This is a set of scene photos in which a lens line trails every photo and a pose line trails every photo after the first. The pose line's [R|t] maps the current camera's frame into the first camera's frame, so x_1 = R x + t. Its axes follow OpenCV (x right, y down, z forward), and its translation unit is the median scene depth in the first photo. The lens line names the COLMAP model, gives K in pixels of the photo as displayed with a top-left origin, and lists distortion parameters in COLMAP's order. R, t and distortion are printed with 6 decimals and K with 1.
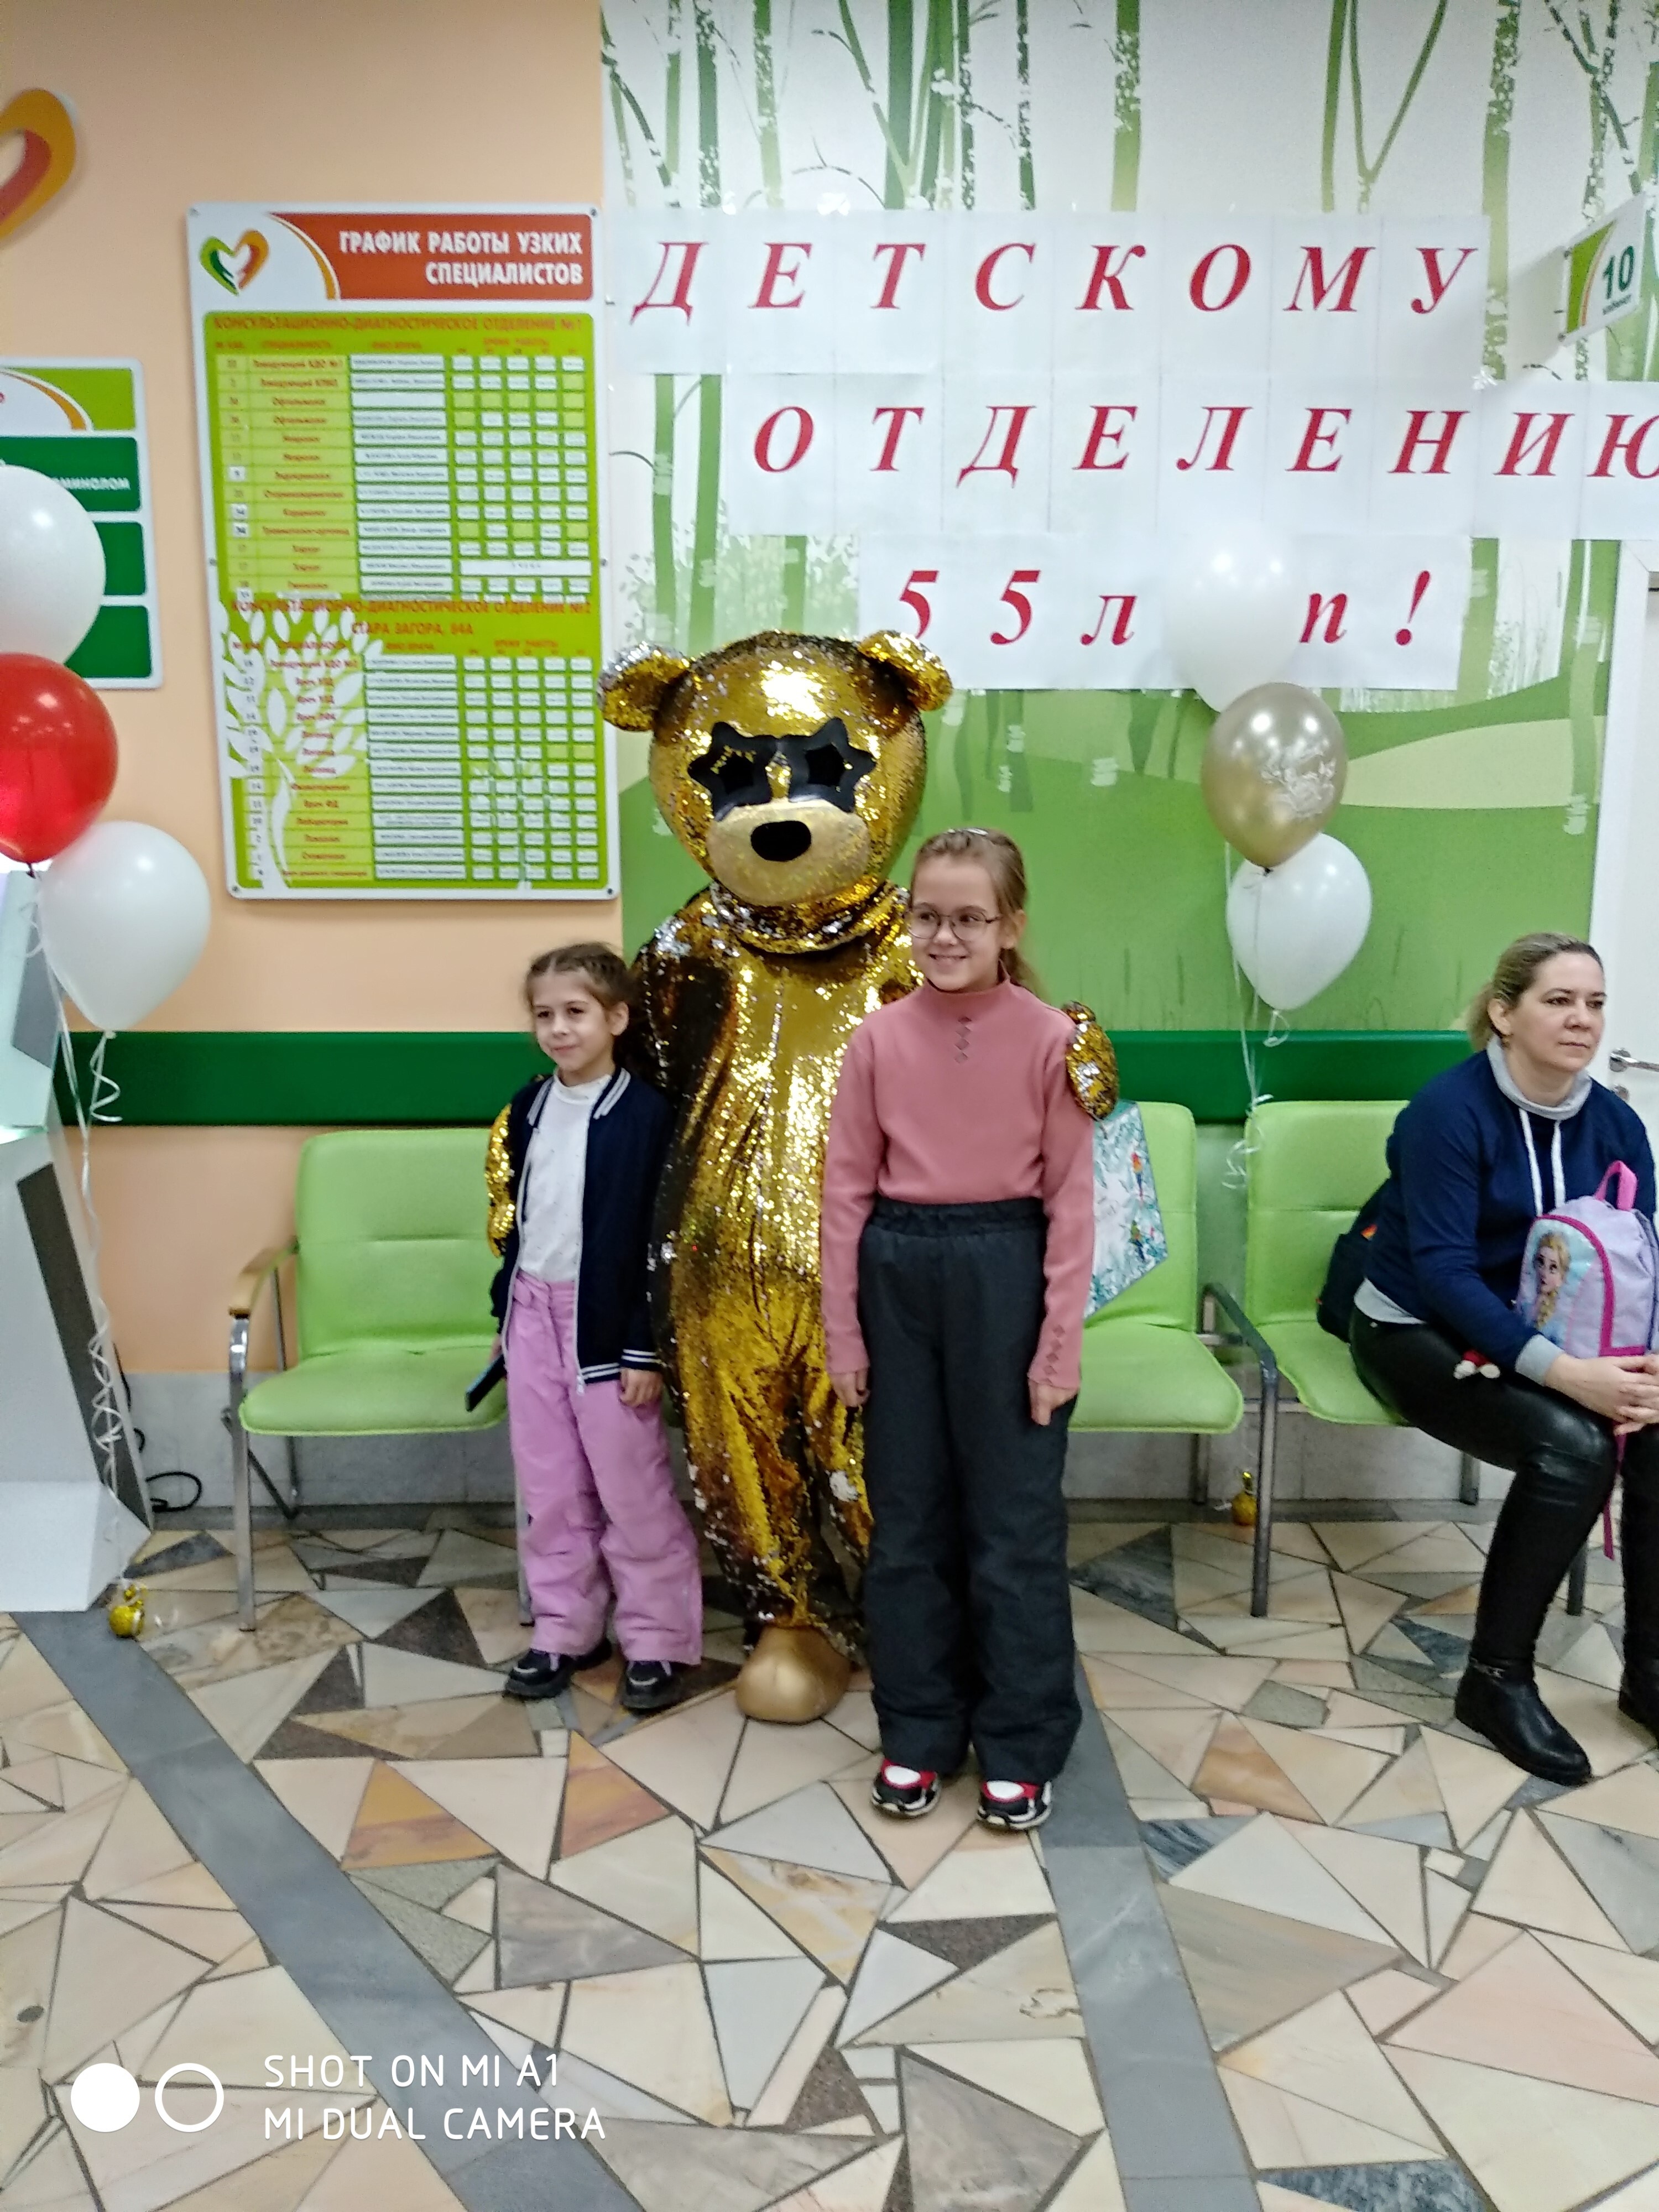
lens RADIAL K [[1626.0, 0, 831.5], [0, 1626.0, 1096.3], [0, 0, 1]] dist [-0.013023, 0.013954]
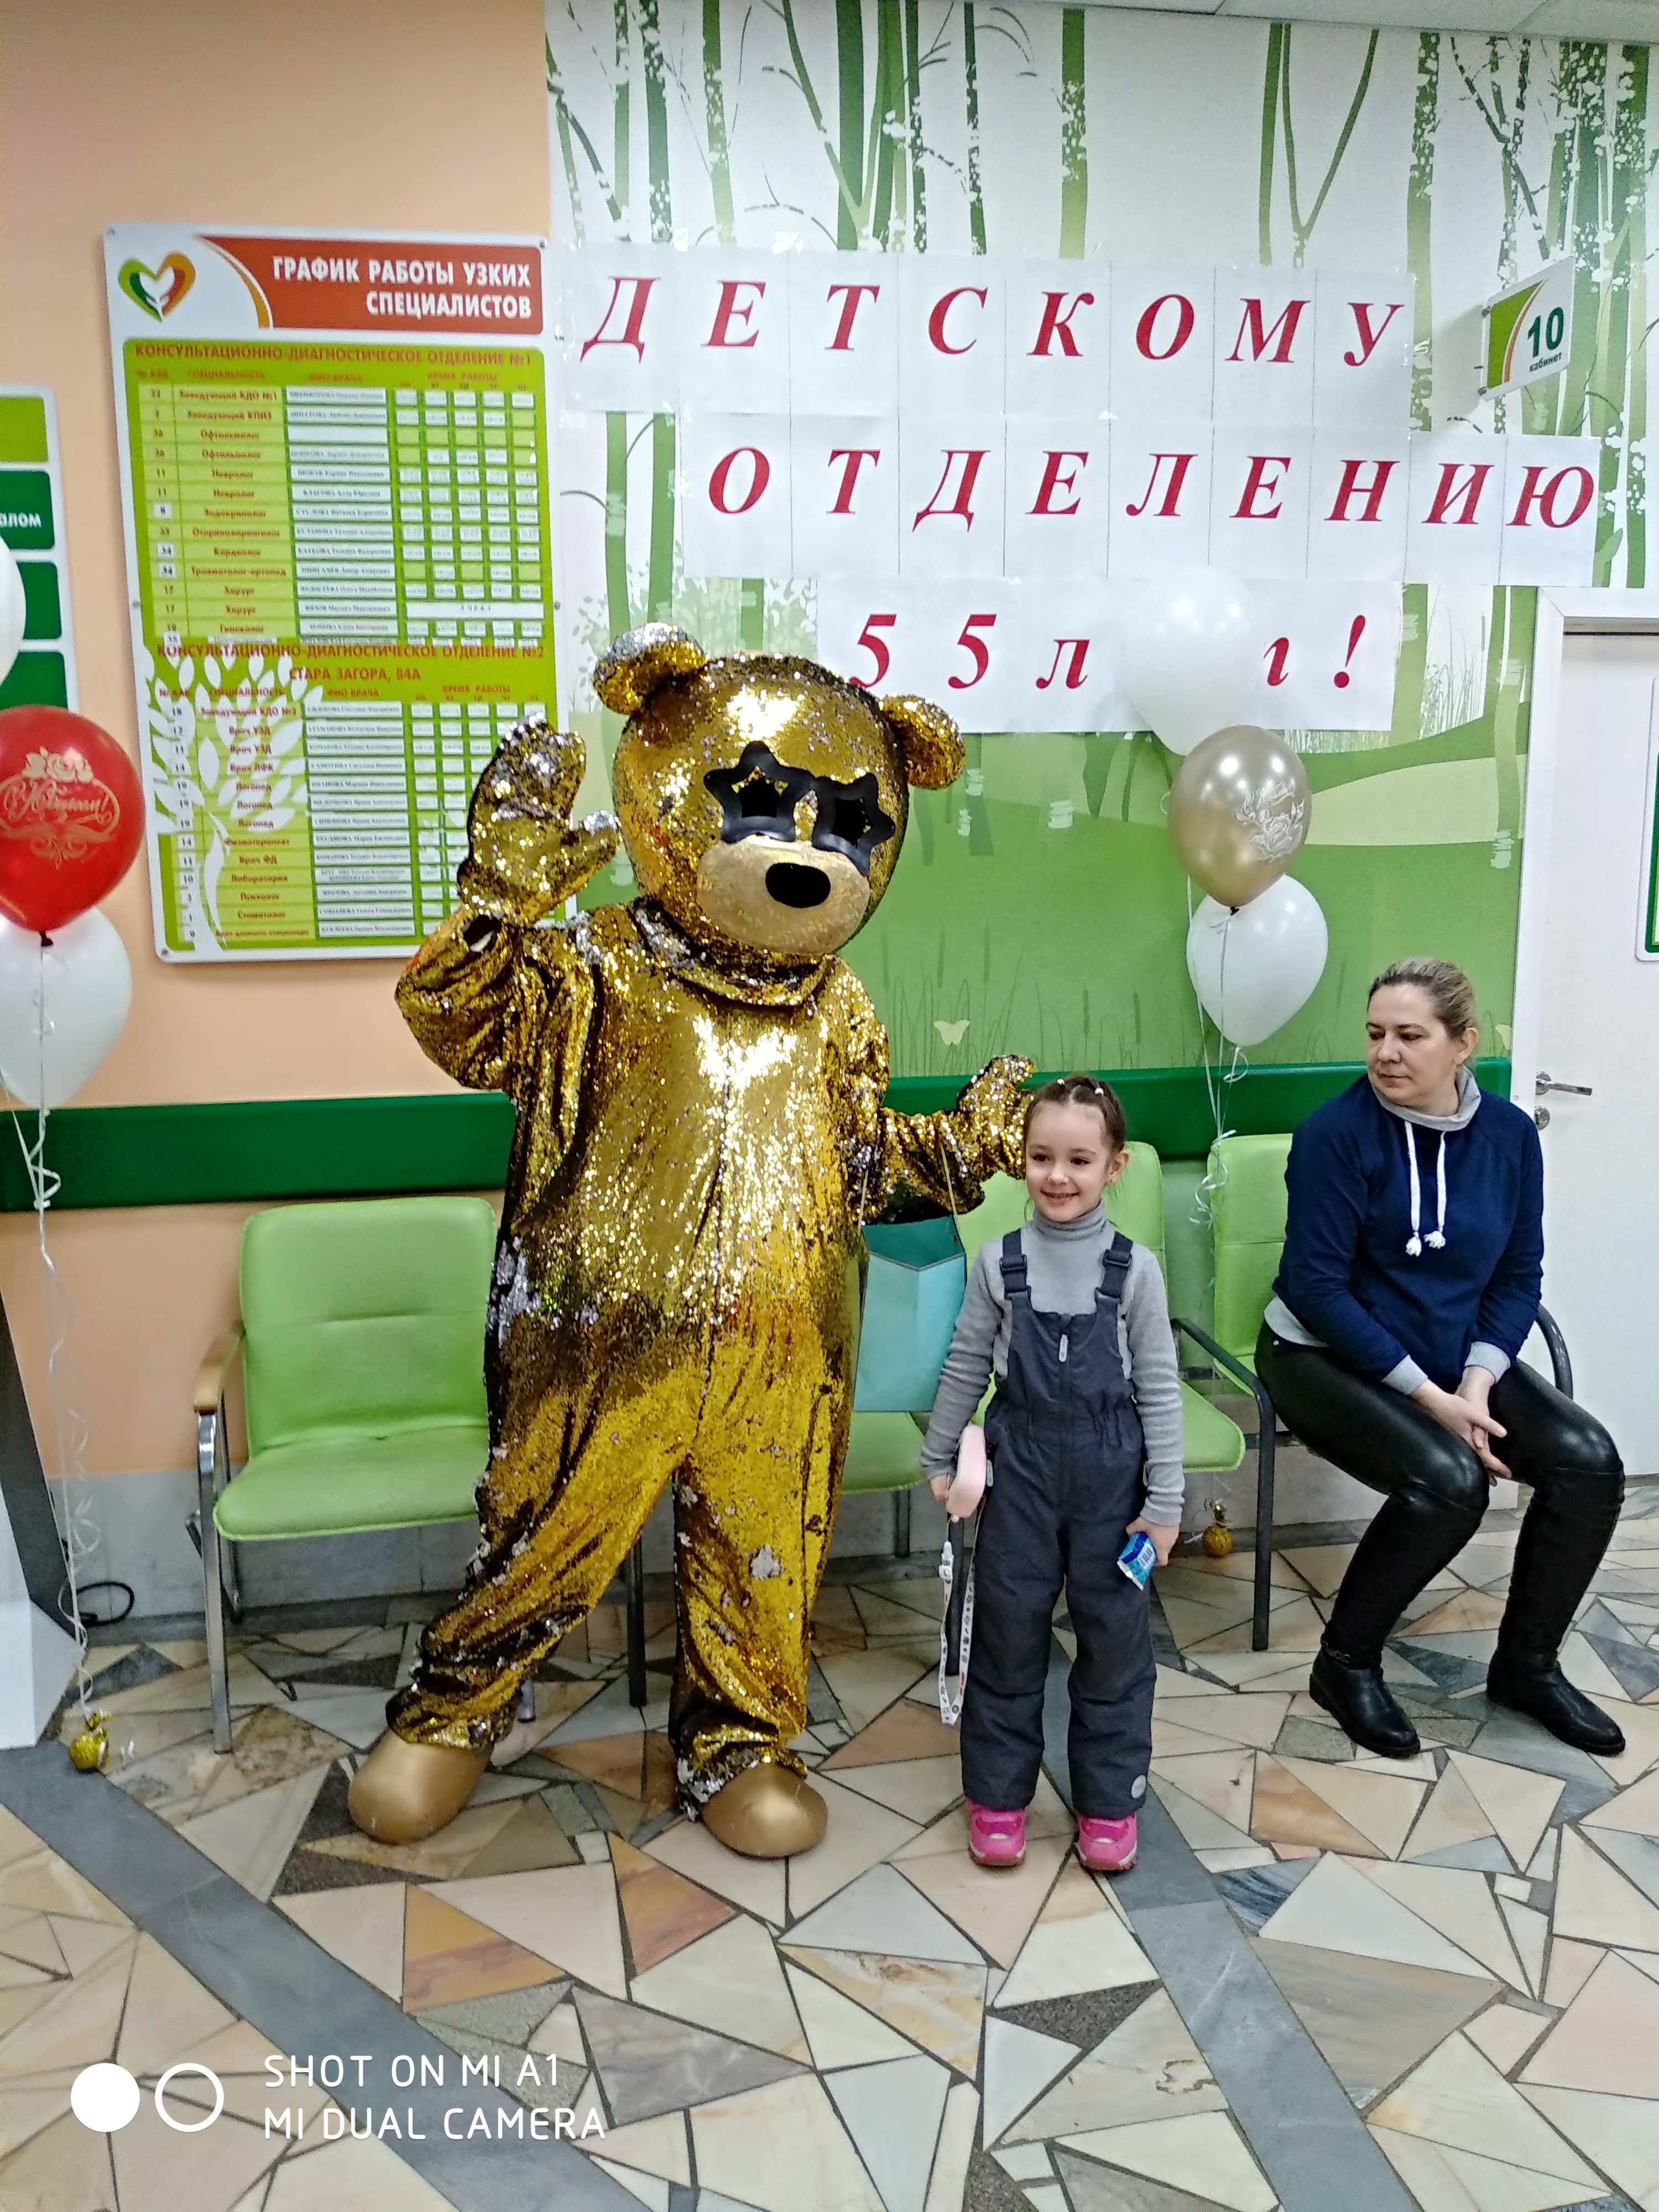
lens RADIAL K [[1626.0, 0, 830.5], [0, 1626.0, 1105.9], [0, 0, 1]] dist [-0.013023, 0.013954]
pose [[0.991260, -0.036403, 0.126798, -0.115762], [0.038193, 0.999202, -0.011715, -0.015069], [-0.126270, 0.016456, 0.991859, 0.029668]]
